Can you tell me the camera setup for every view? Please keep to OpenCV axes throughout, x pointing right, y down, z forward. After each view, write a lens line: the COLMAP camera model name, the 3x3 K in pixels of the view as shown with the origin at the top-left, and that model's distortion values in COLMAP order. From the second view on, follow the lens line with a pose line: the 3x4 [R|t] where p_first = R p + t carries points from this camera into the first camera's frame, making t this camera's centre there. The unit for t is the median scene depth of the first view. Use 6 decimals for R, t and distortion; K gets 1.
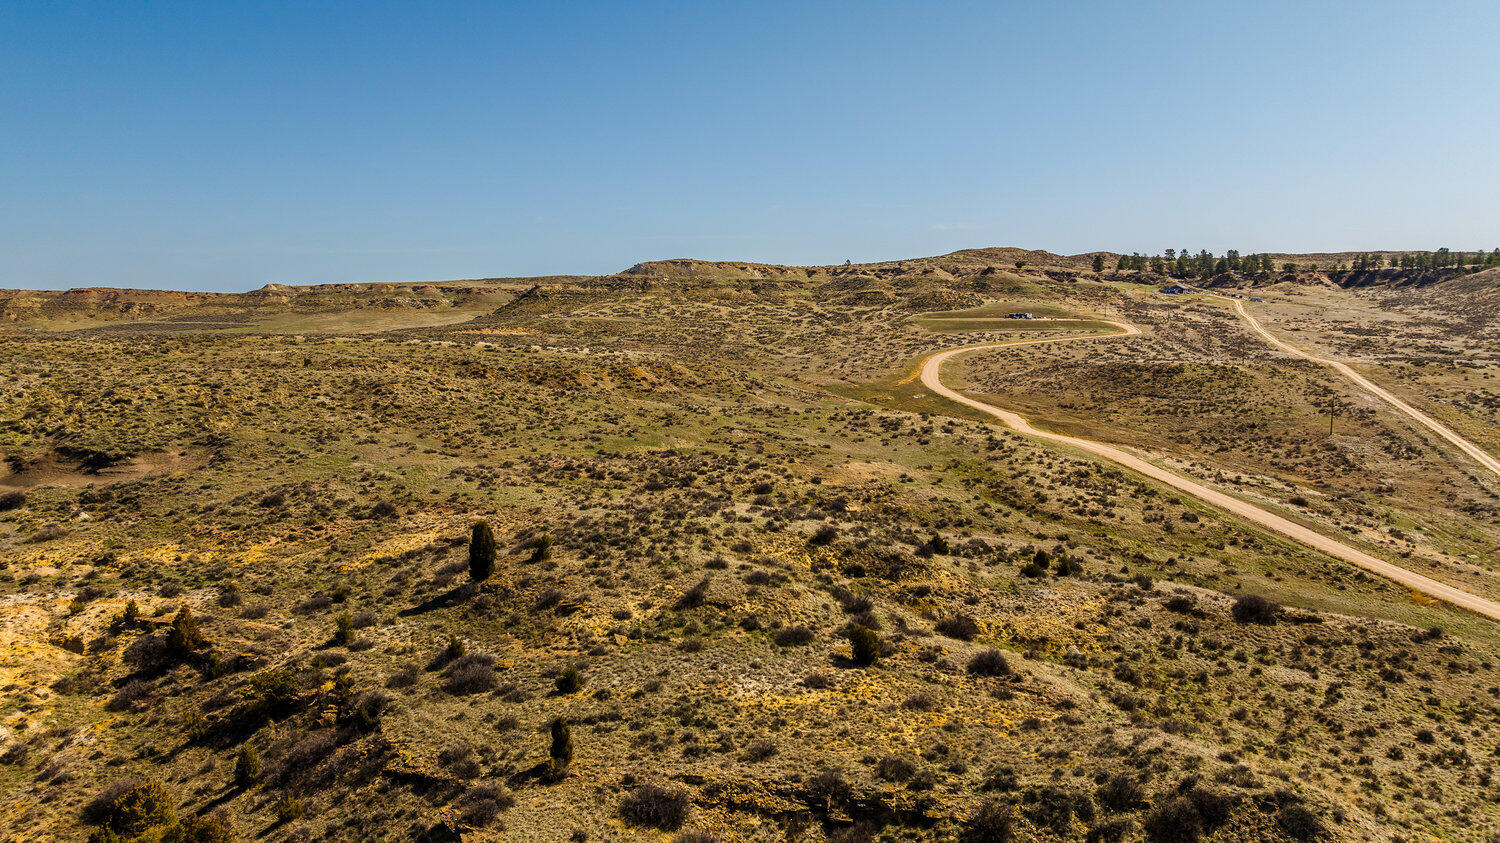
lens RADIAL K [[1050.4, 0, 750.0], [0, 1050.4, 421.5], [0, 0, 1]] dist [-0.022794, 0.000109]
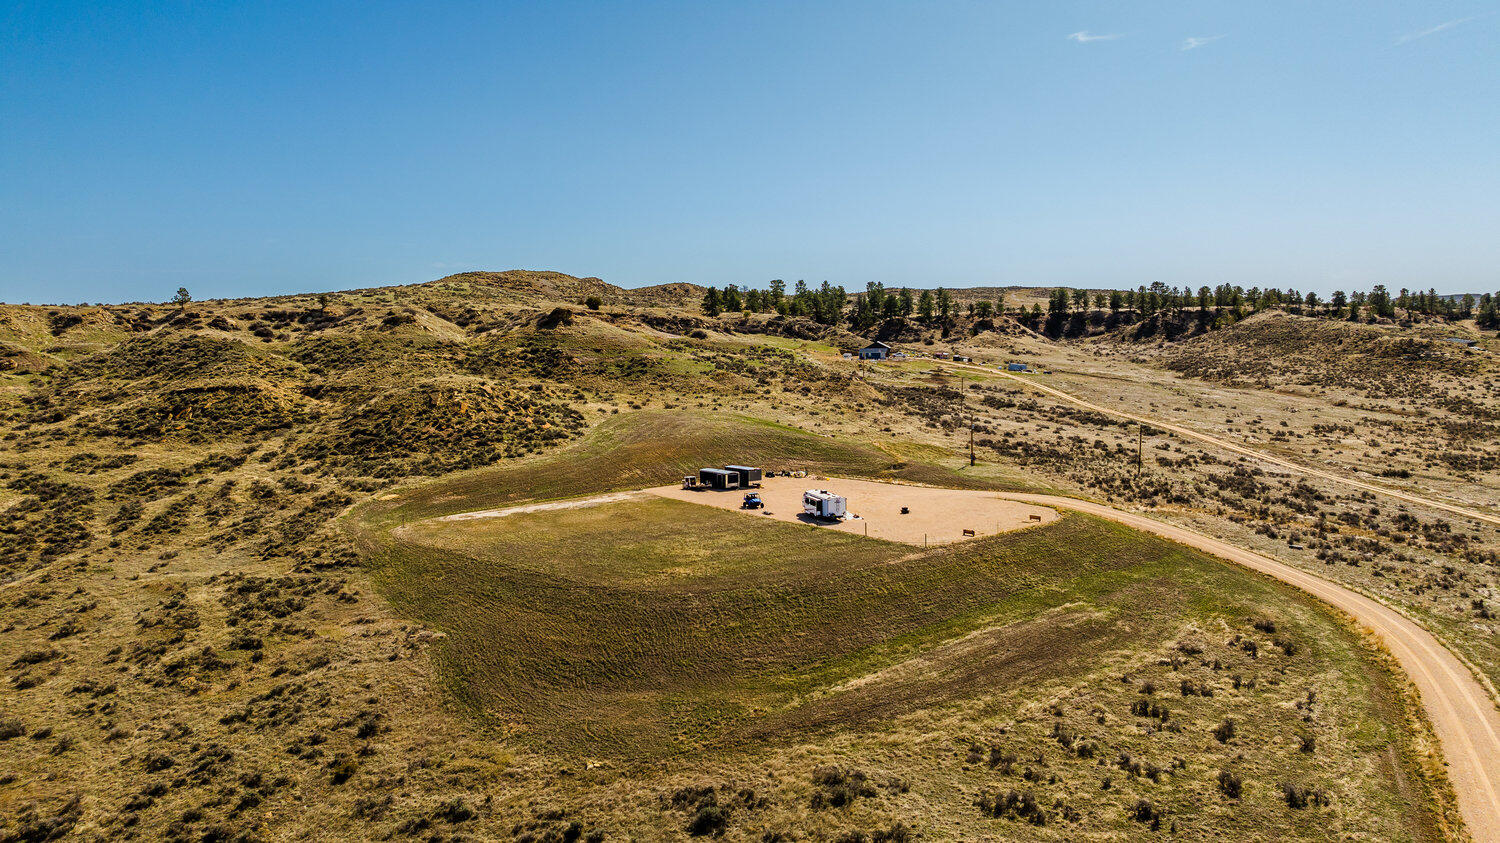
lens RADIAL K [[1052.9, 0, 750.0], [0, 1052.9, 421.5], [0, 0, 1]] dist [-0.040631, 0.034705]
pose [[0.879648, -0.046724, 0.473324, 0.106036], [0.063256, 0.997815, -0.019059, -0.096486], [-0.471400, 0.046706, 0.880682, 0.644011]]
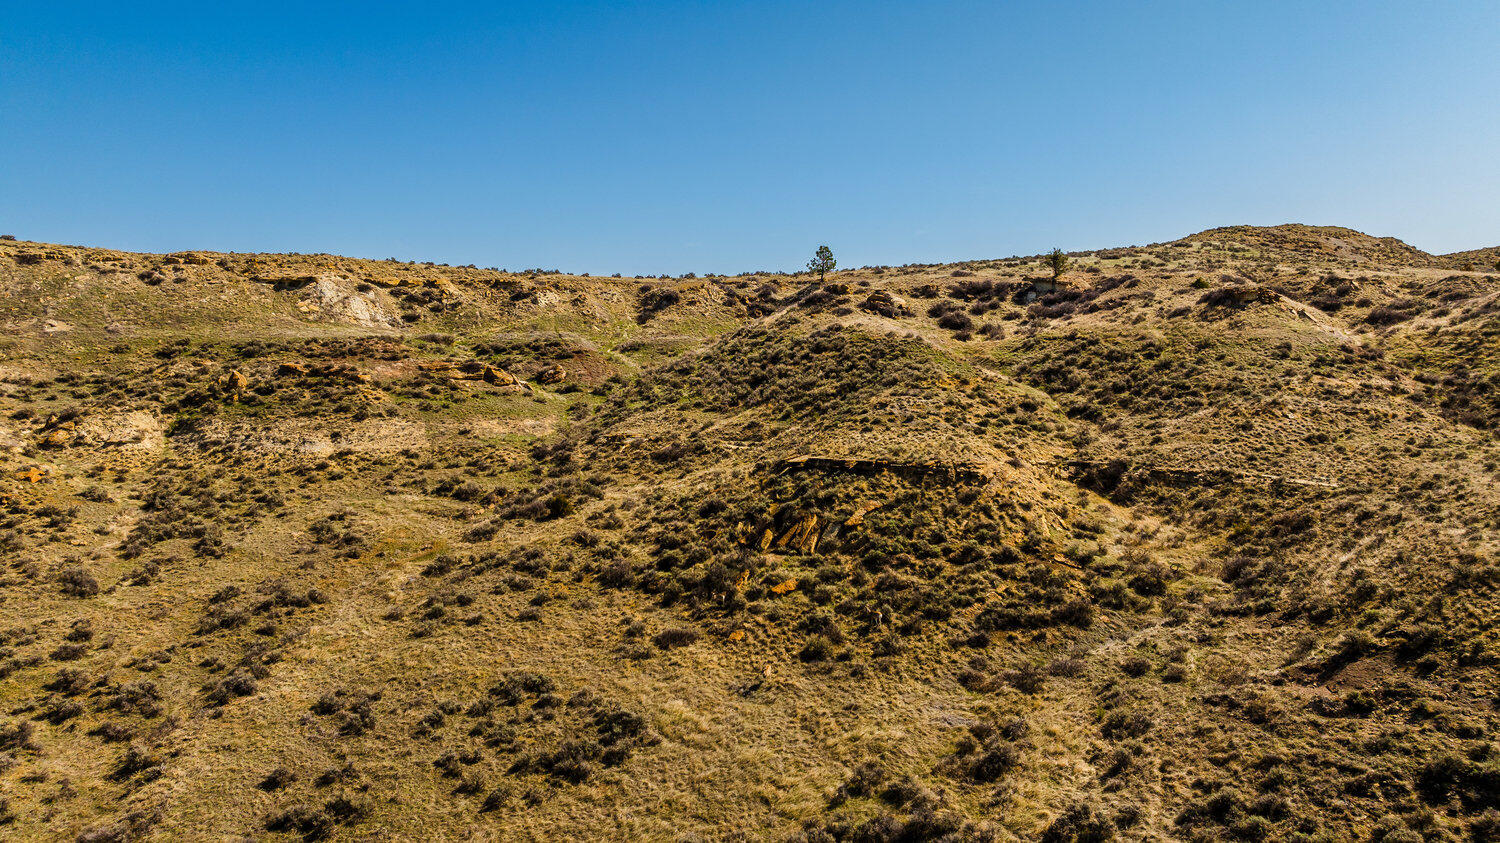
lens RADIAL K [[1050.4, 0, 750.0], [0, 1050.4, 421.5], [0, 0, 1]] dist [-0.022794, 0.000109]
pose [[0.996935, 0.005486, -0.078041, 0.108629], [-0.007197, 0.999739, -0.021670, -0.124641], [0.077902, 0.022165, 0.996715, 0.867761]]
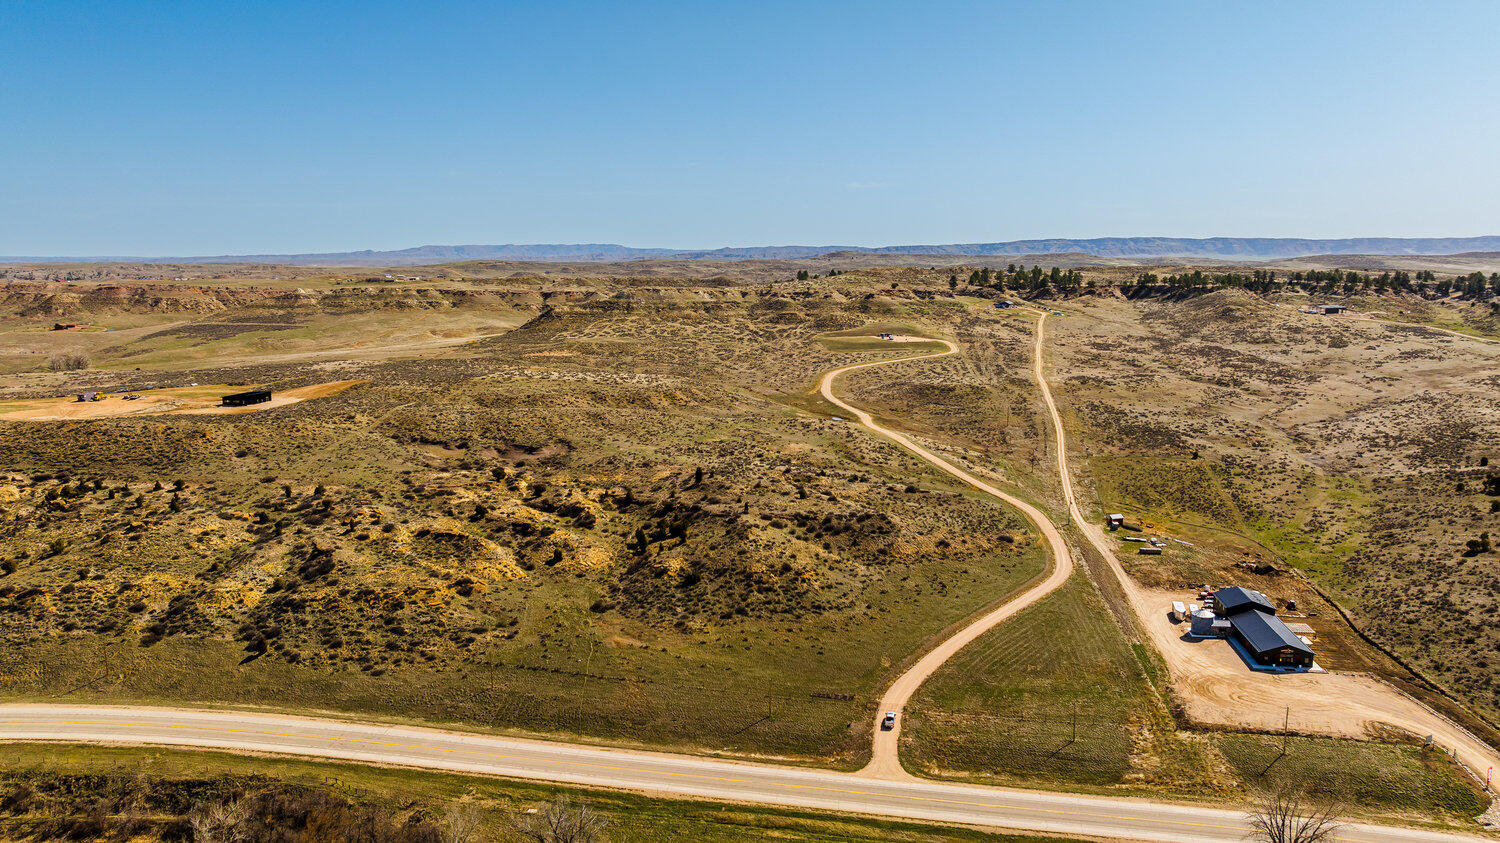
lens RADIAL K [[1050.4, 0, 750.0], [0, 1050.4, 421.5], [0, 0, 1]] dist [-0.022794, 0.000109]
pose [[0.996182, -0.010271, 0.086698, -0.063090], [0.006752, 0.999145, 0.040794, -0.034118], [-0.087043, -0.040053, 0.995399, -0.430151]]
